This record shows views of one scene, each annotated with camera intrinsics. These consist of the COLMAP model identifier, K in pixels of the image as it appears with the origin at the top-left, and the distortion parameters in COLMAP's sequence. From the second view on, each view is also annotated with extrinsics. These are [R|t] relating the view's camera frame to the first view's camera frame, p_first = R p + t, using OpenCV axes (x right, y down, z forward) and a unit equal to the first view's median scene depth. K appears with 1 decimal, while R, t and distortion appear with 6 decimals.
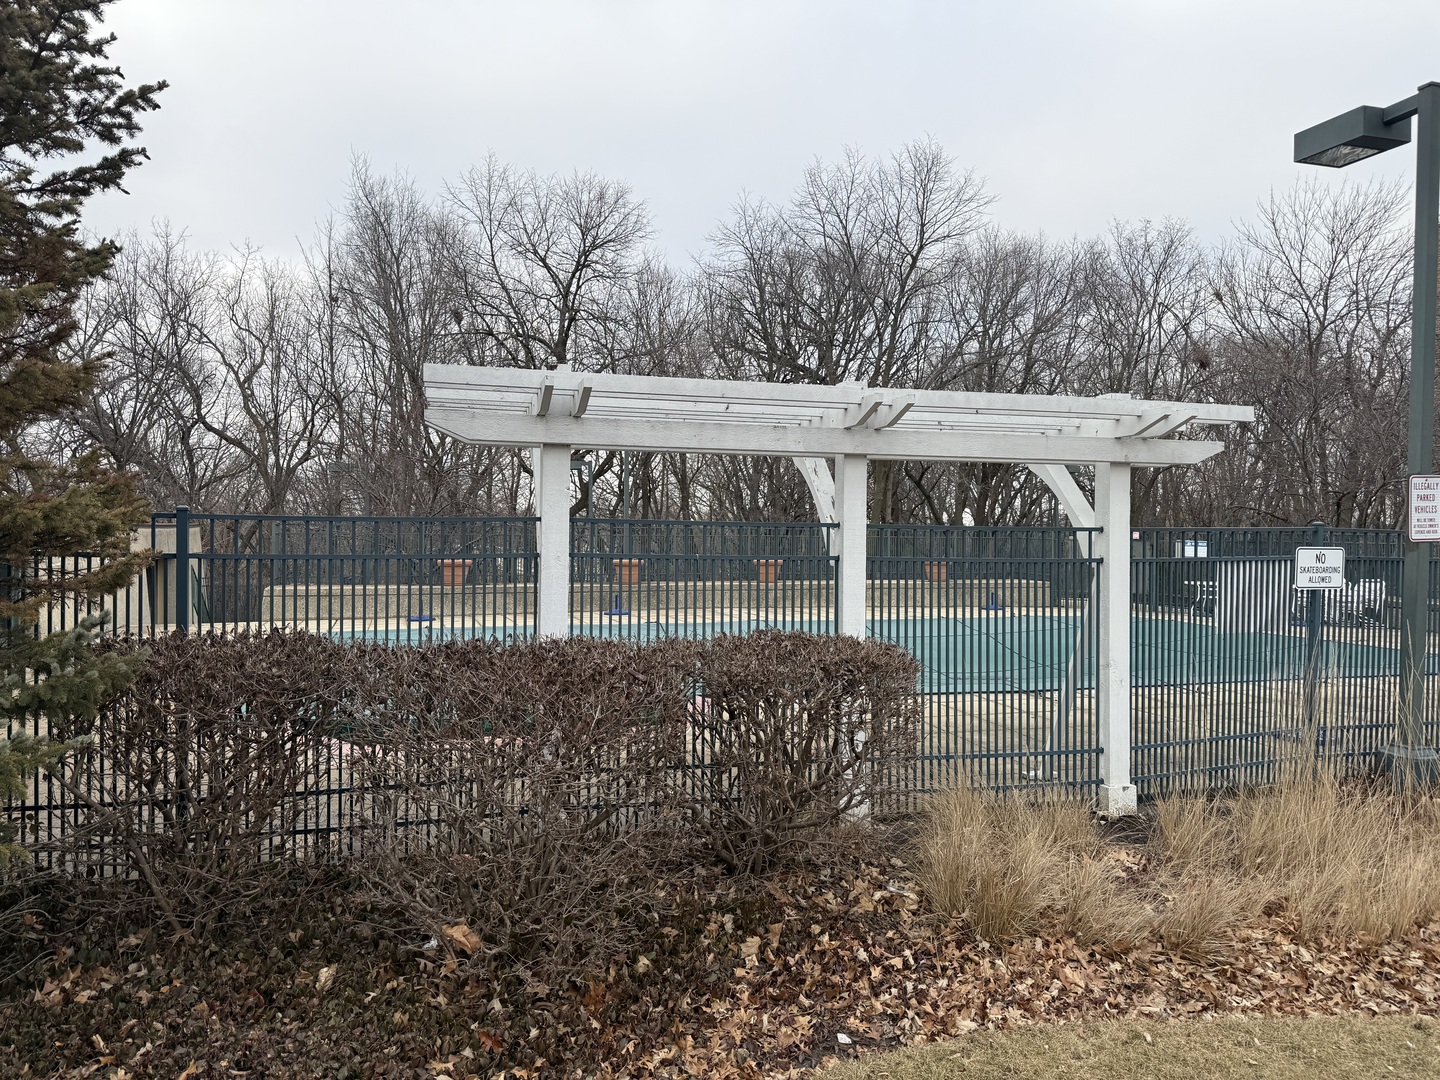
lens RADIAL K [[1003.3, 0, 720.0], [0, 1003.3, 540.0], [0, 0, 1]] dist [0.004847, 0.001270]
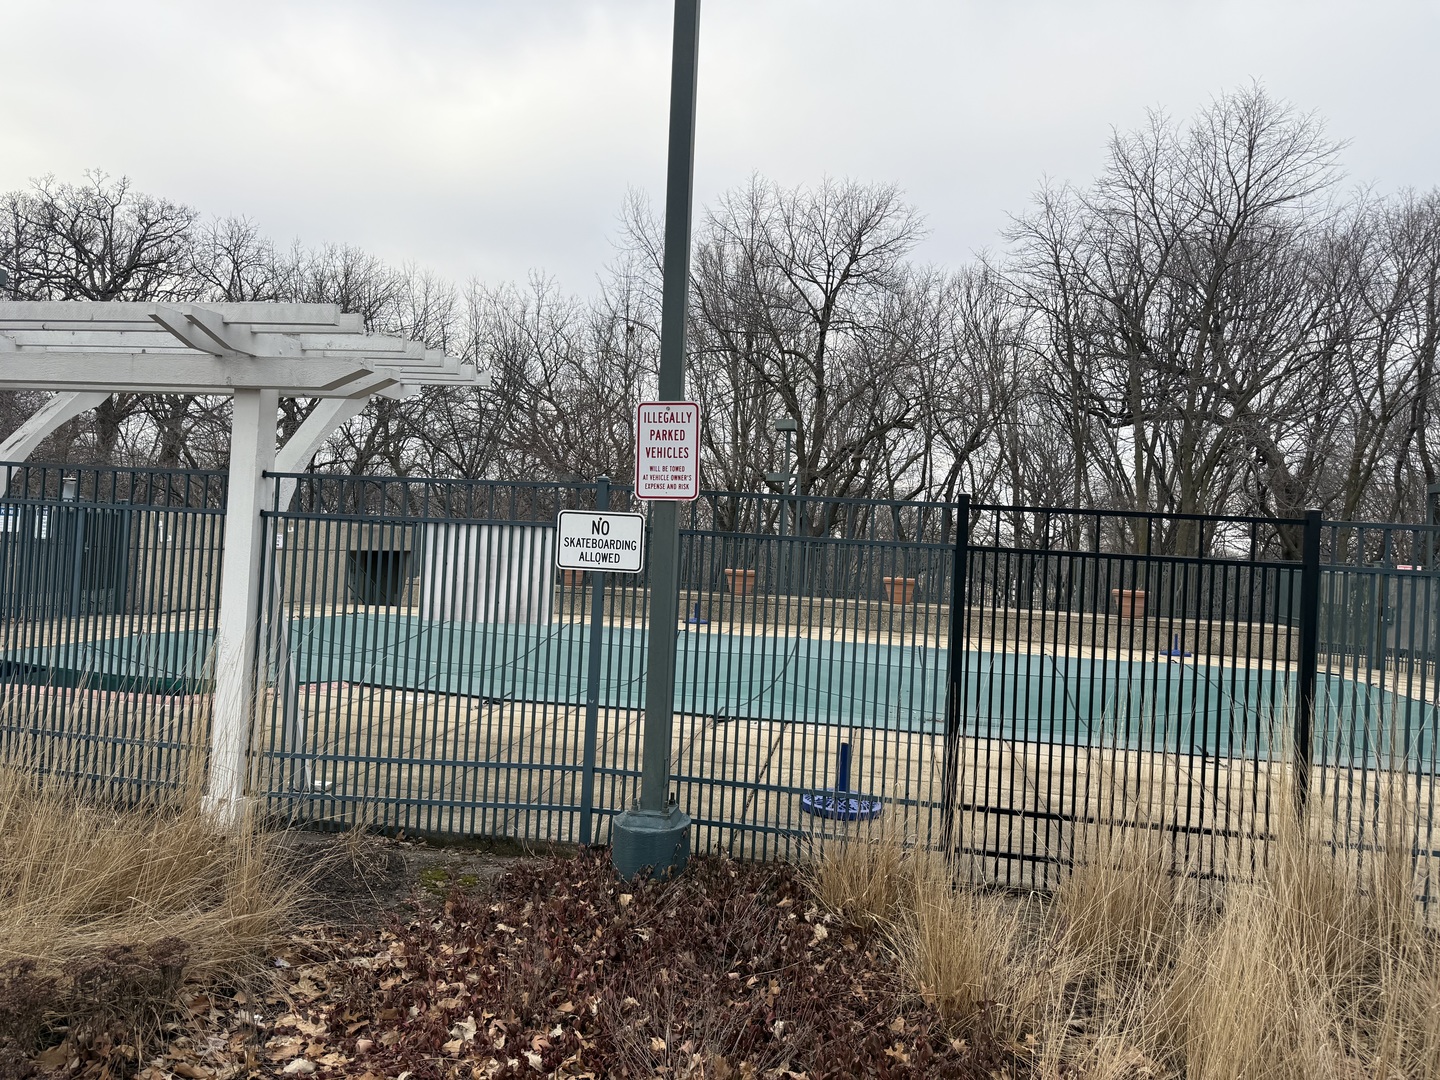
lens RADIAL K [[1011.3, 0, 720.0], [0, 1011.3, 540.0], [0, 0, 1]] dist [0.001639, -0.000365]
pose [[0.884506, 0.029317, -0.465607, 0.344577], [-0.044460, 0.998778, -0.021571, 0.013296], [0.464405, 0.039780, 0.884729, 0.139346]]
